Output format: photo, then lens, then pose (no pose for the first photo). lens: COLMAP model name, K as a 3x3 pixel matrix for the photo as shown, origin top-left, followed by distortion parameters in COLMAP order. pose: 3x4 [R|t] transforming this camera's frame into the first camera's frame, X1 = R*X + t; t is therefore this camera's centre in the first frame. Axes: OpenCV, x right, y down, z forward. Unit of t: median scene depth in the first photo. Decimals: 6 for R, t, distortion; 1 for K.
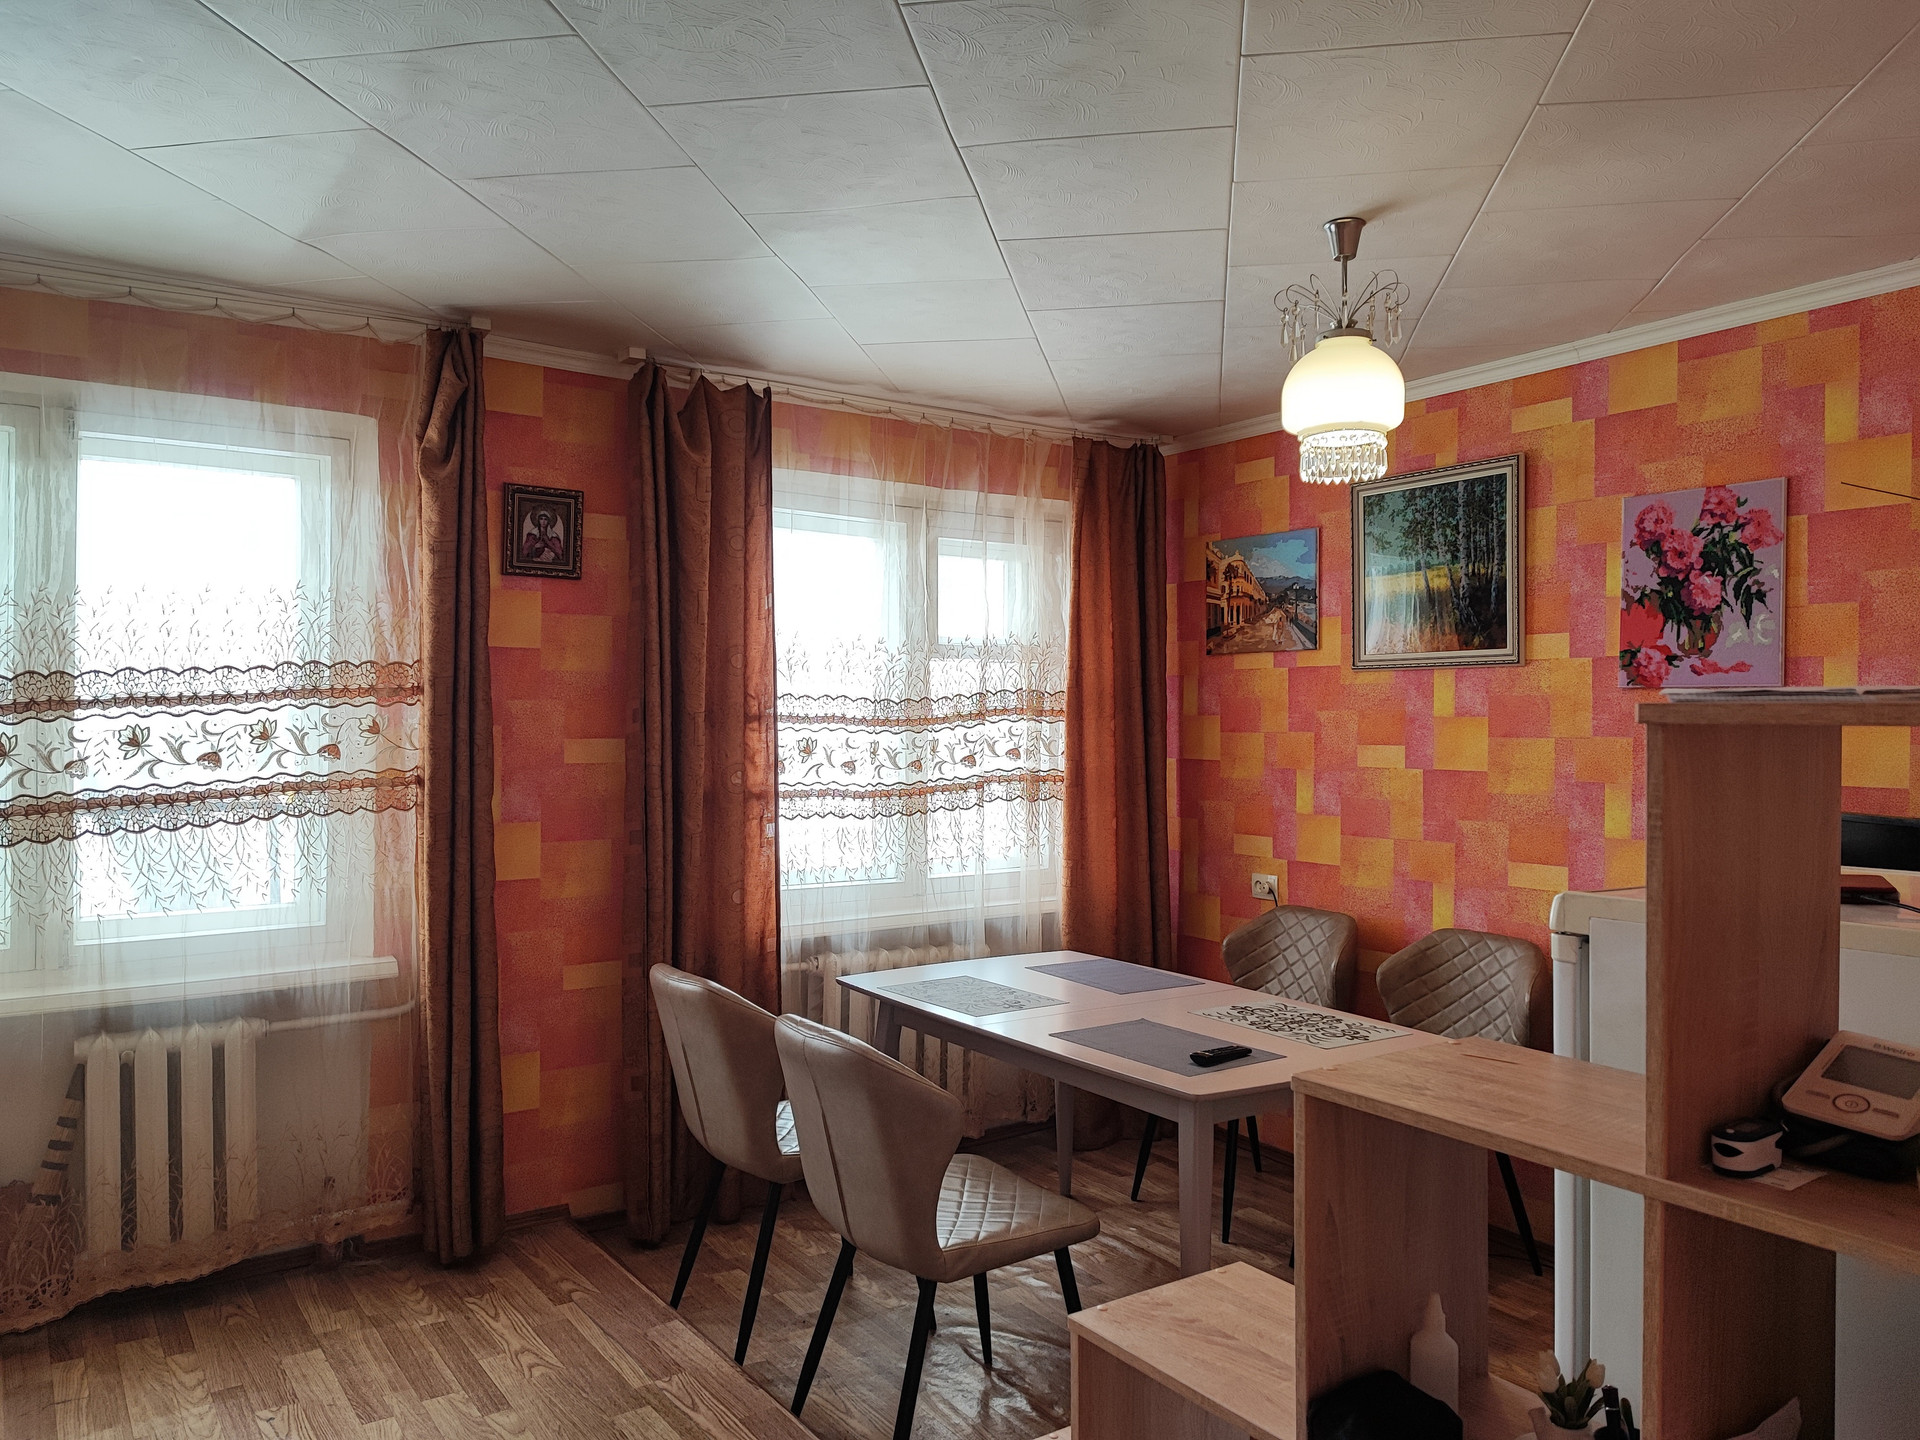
lens RADIAL K [[1355.0, 0, 959.3], [0, 1355.0, 722.4], [0, 0, 1]] dist [0.014790, -0.020400]
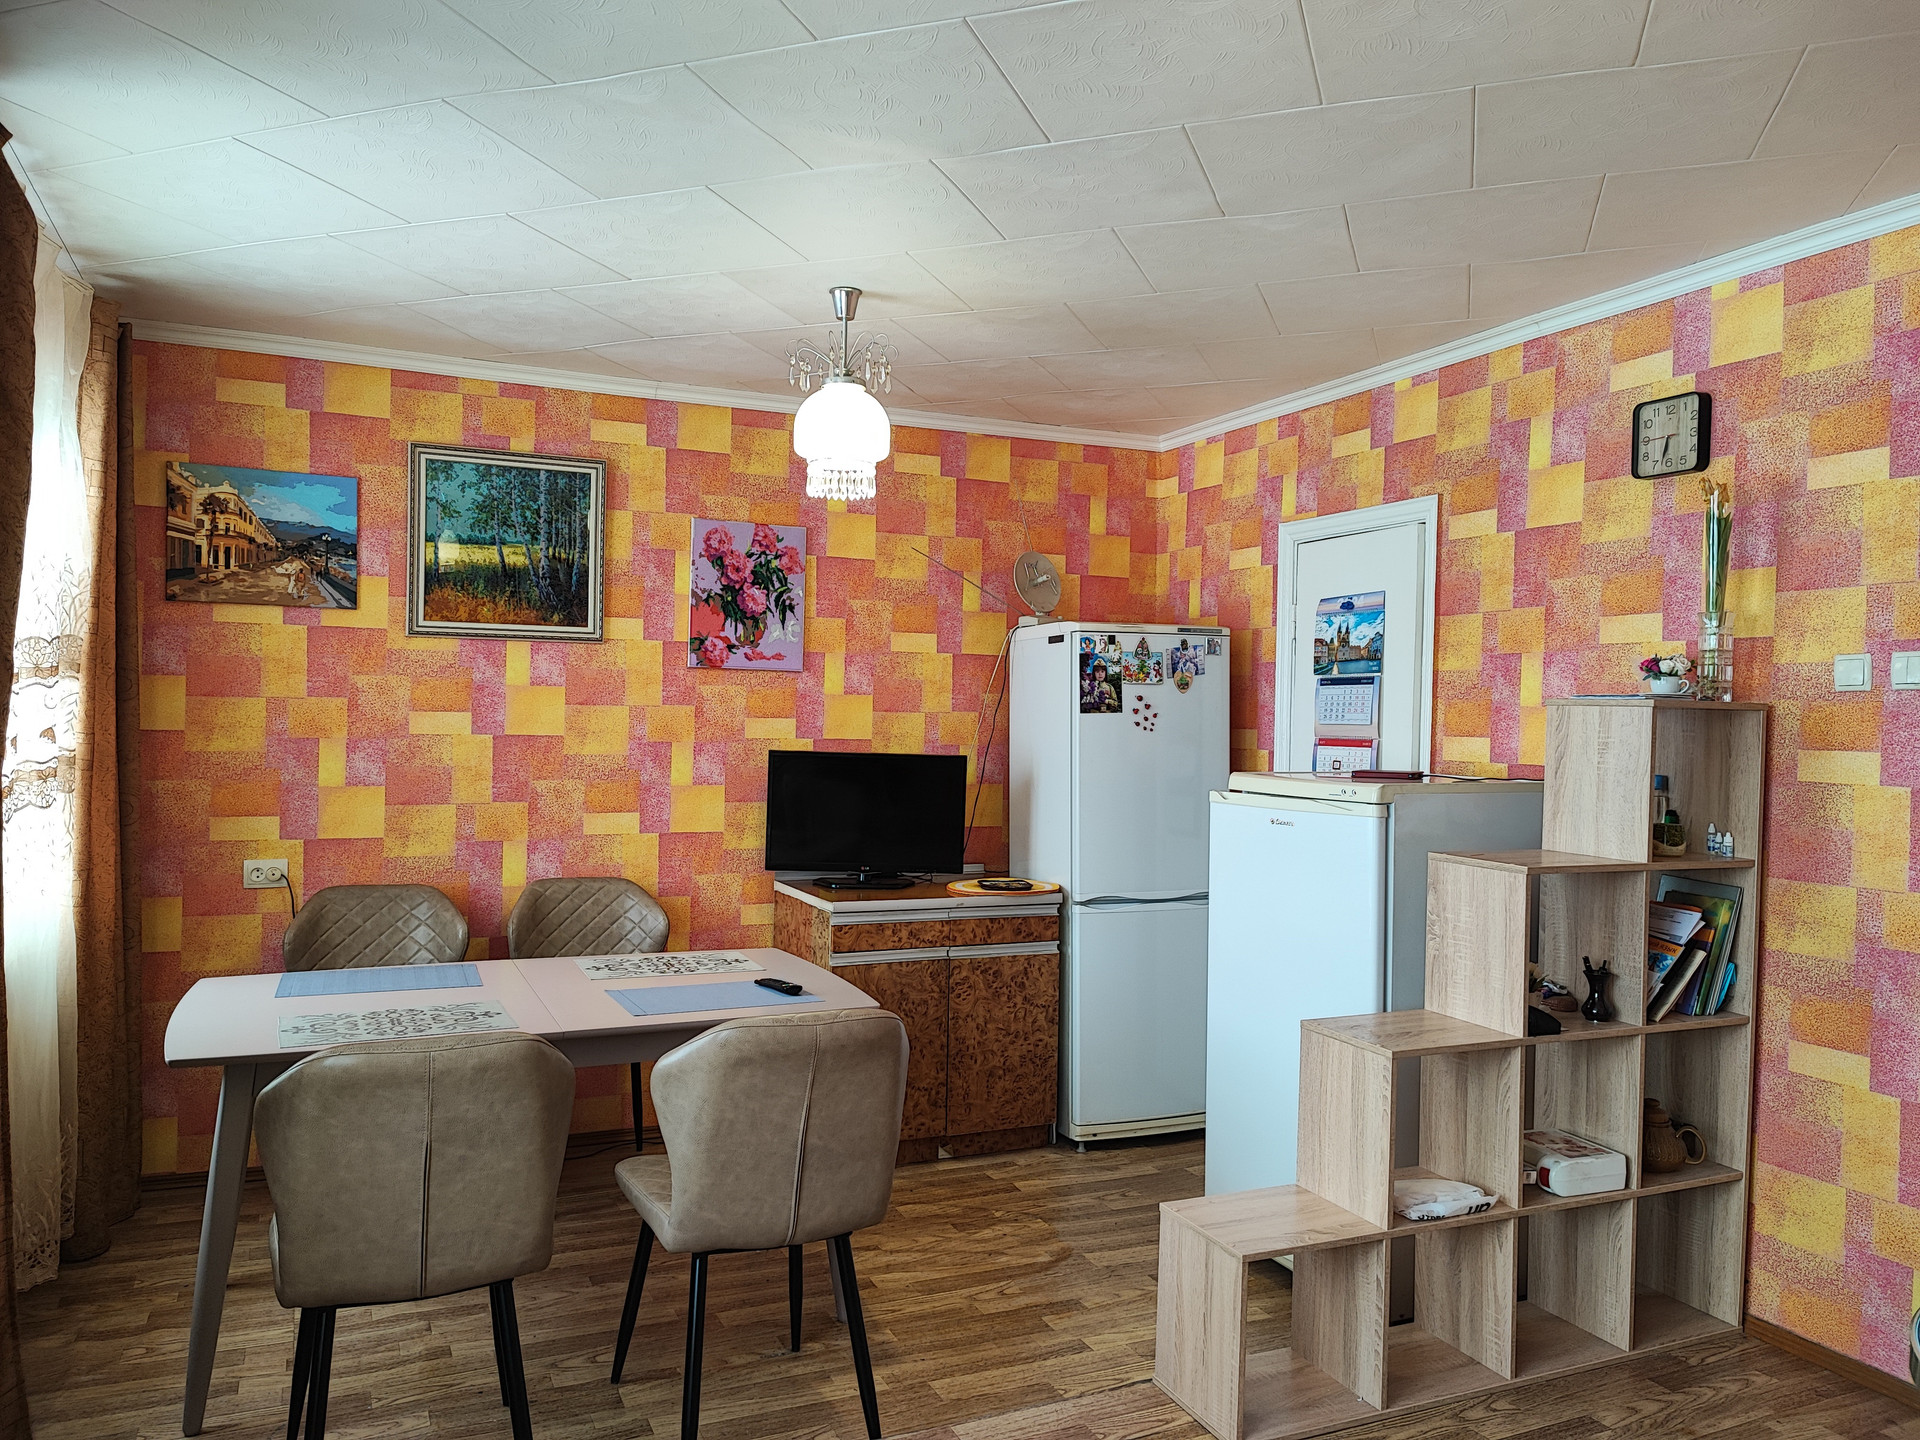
lens RADIAL K [[1355.0, 0, 957.9], [0, 1355.0, 722.3], [0, 0, 1]] dist [0.014790, -0.020400]
pose [[0.179973, -0.010843, 0.983612, -0.650477], [-0.019125, 0.999712, 0.014520, 0.002785], [-0.983486, -0.021425, 0.179714, 0.474301]]
